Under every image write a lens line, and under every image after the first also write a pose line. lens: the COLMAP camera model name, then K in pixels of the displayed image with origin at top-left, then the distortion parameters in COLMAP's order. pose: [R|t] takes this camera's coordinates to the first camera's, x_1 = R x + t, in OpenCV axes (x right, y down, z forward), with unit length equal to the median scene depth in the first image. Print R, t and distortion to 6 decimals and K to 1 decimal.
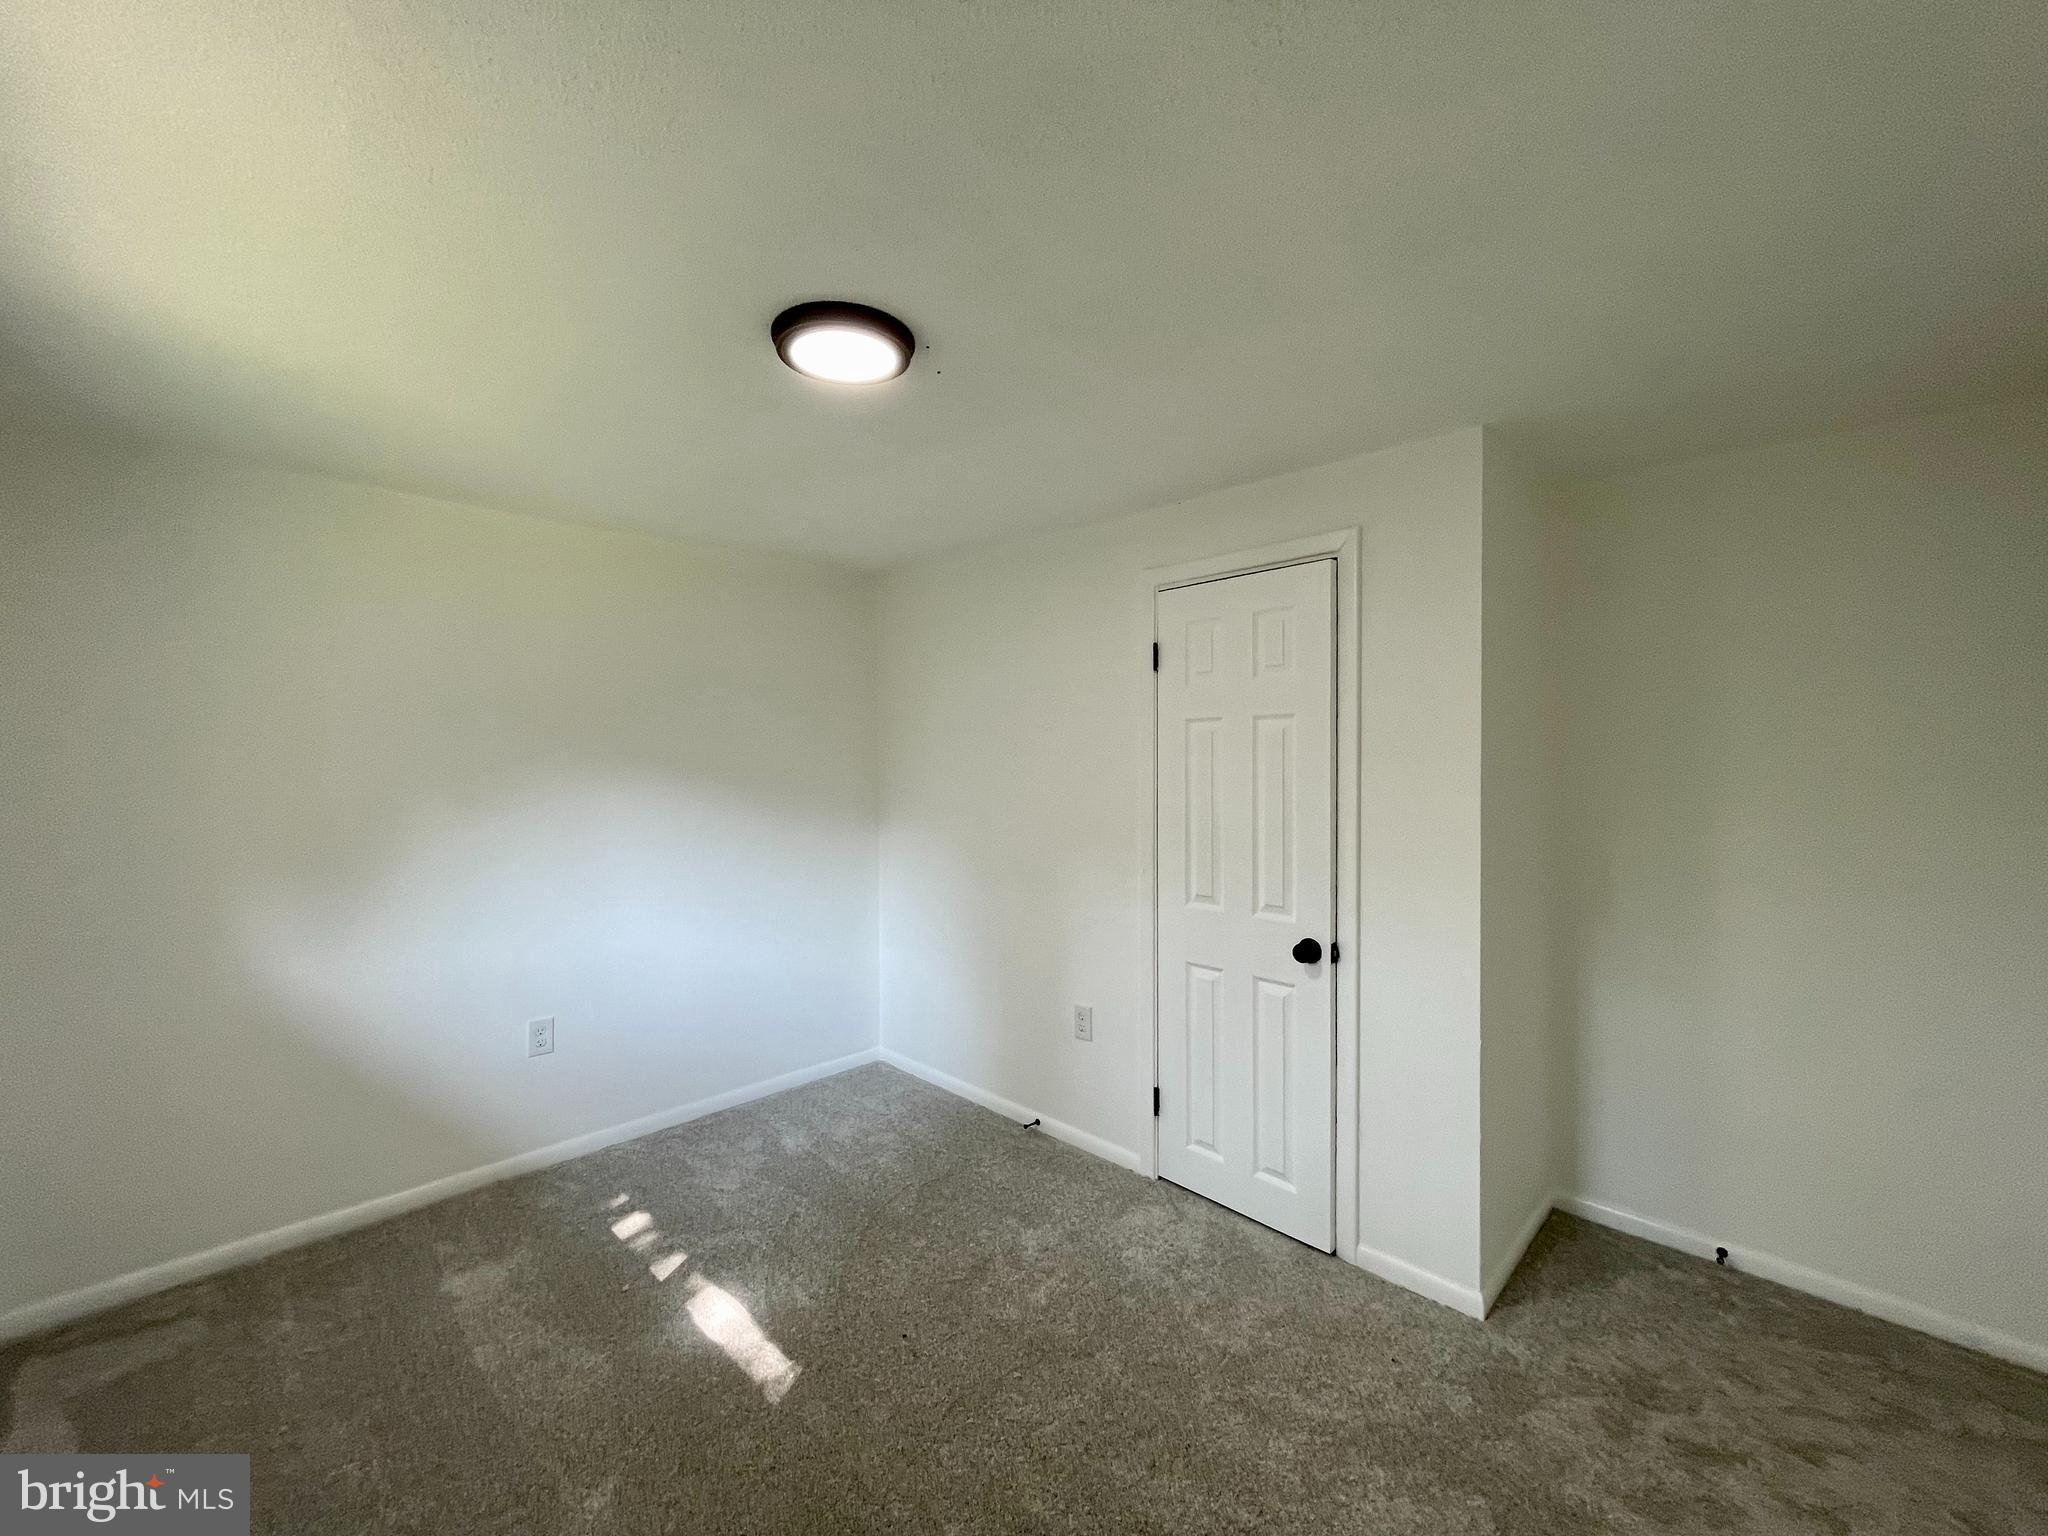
lens RADIAL K [[822.4, 0, 1020.4], [0, 822.4, 765.5], [0, 0, 1]] dist [0.000007, -0.000028]
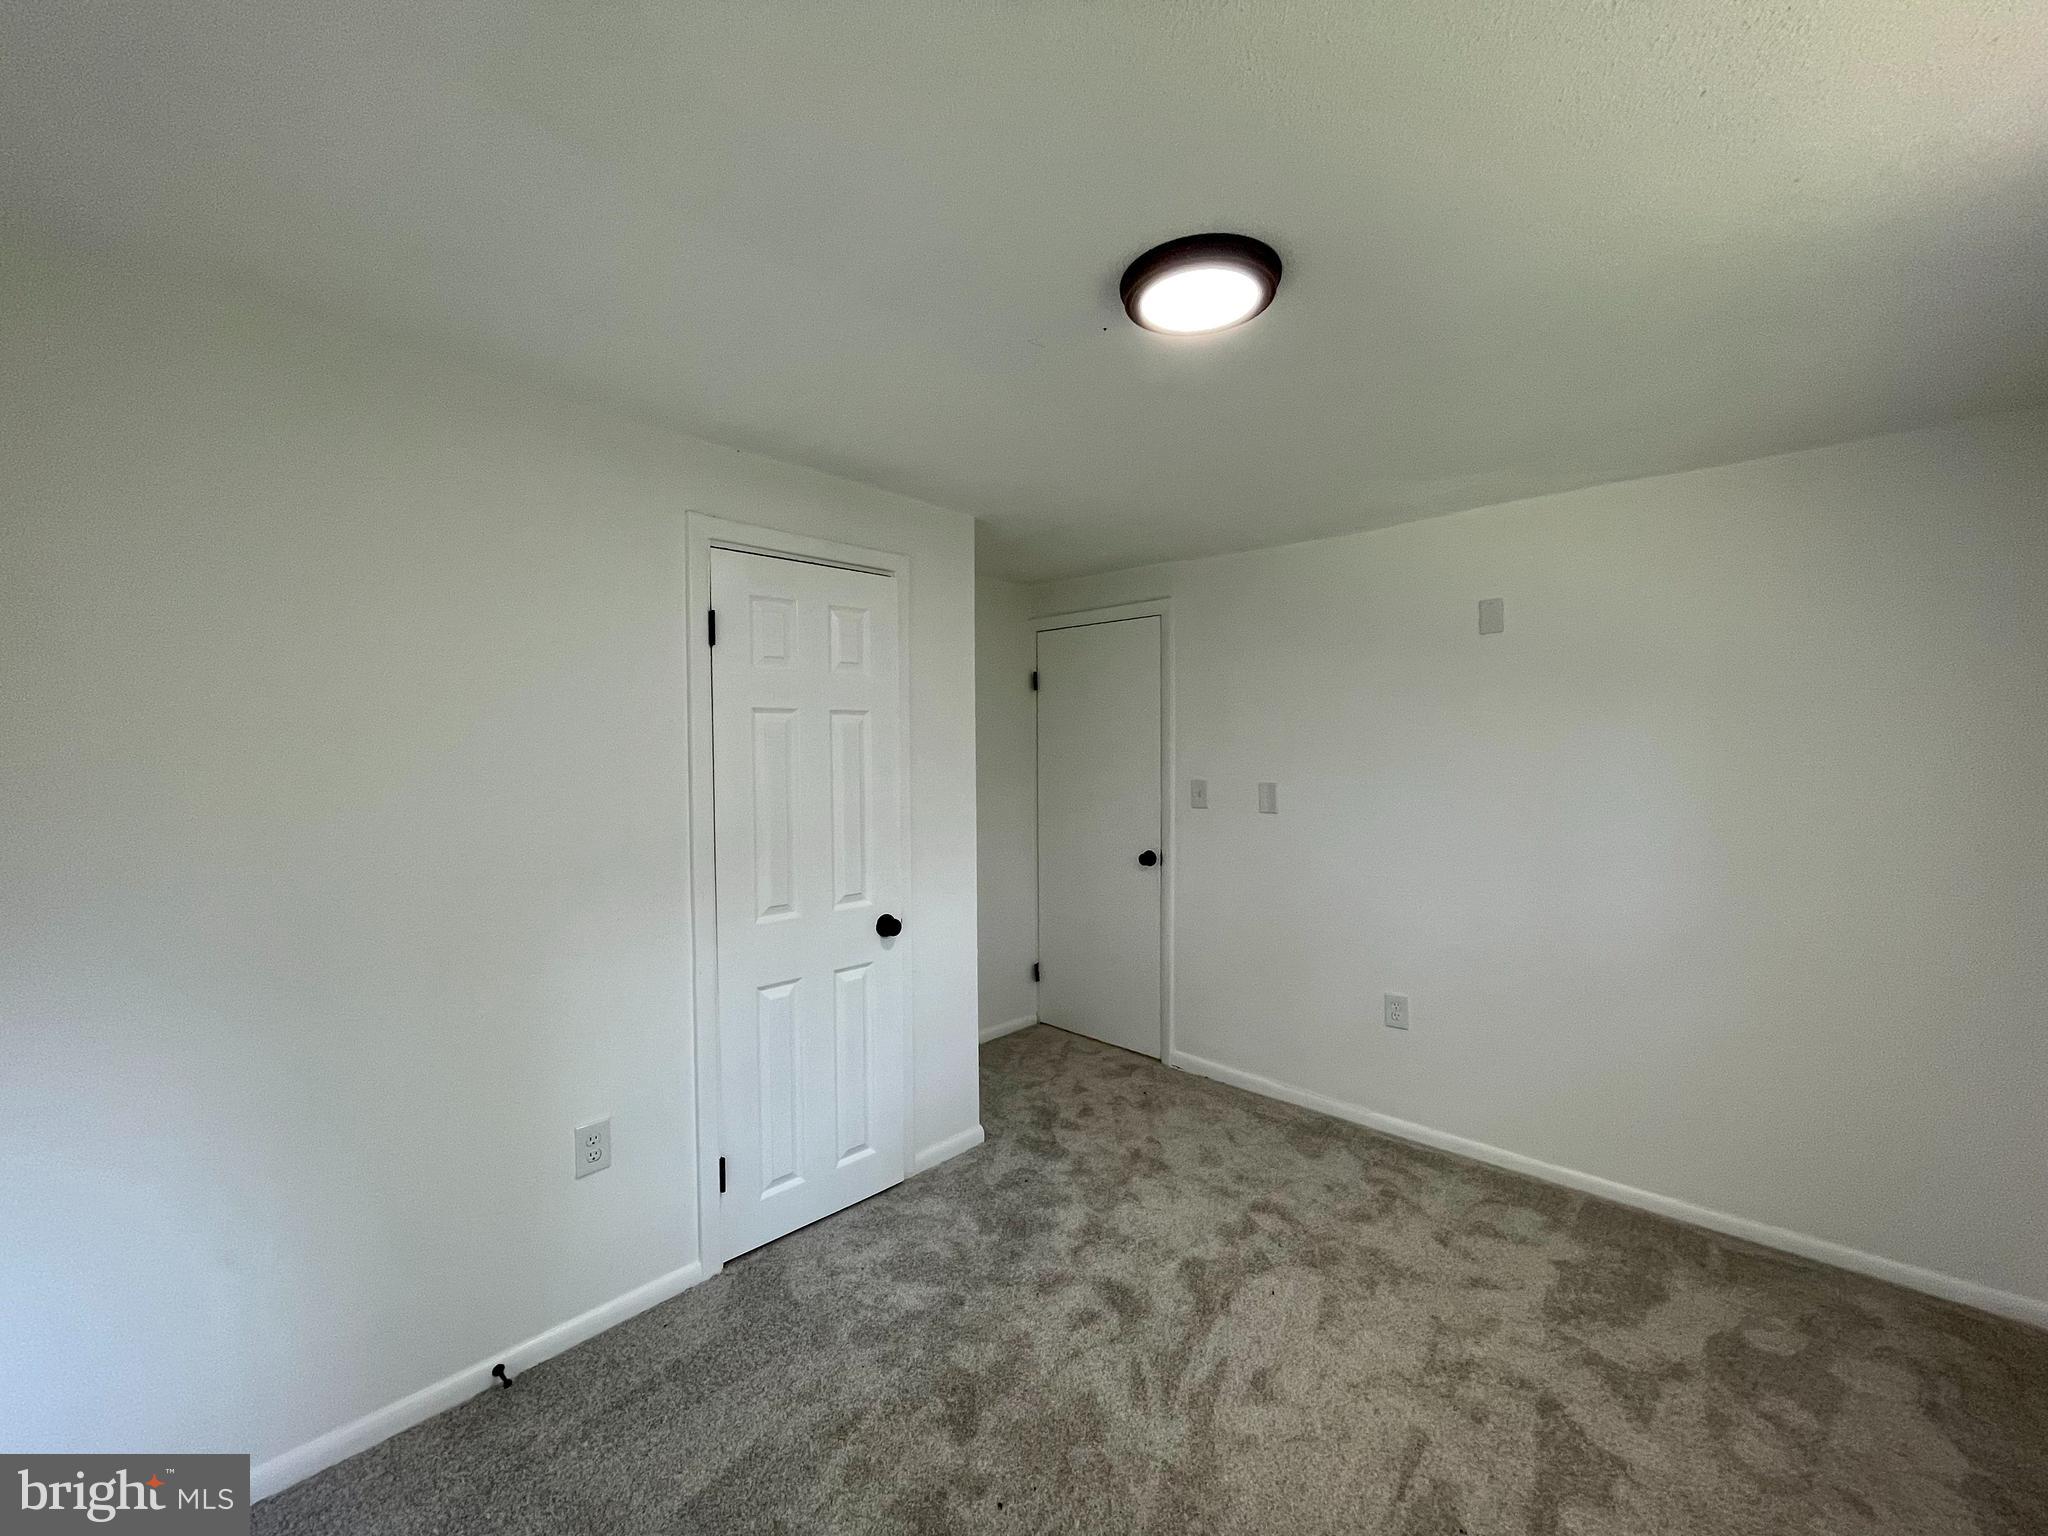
lens RADIAL K [[827.6, 0, 1022.8], [0, 827.6, 766.6], [0, 0, 1]] dist [-0.001908, -0.000310]
pose [[-0.035060, -0.017234, 0.999237, -0.696789], [0.013383, 0.999754, 0.017713, -0.006590], [-0.999296, 0.013994, -0.034821, 0.769166]]
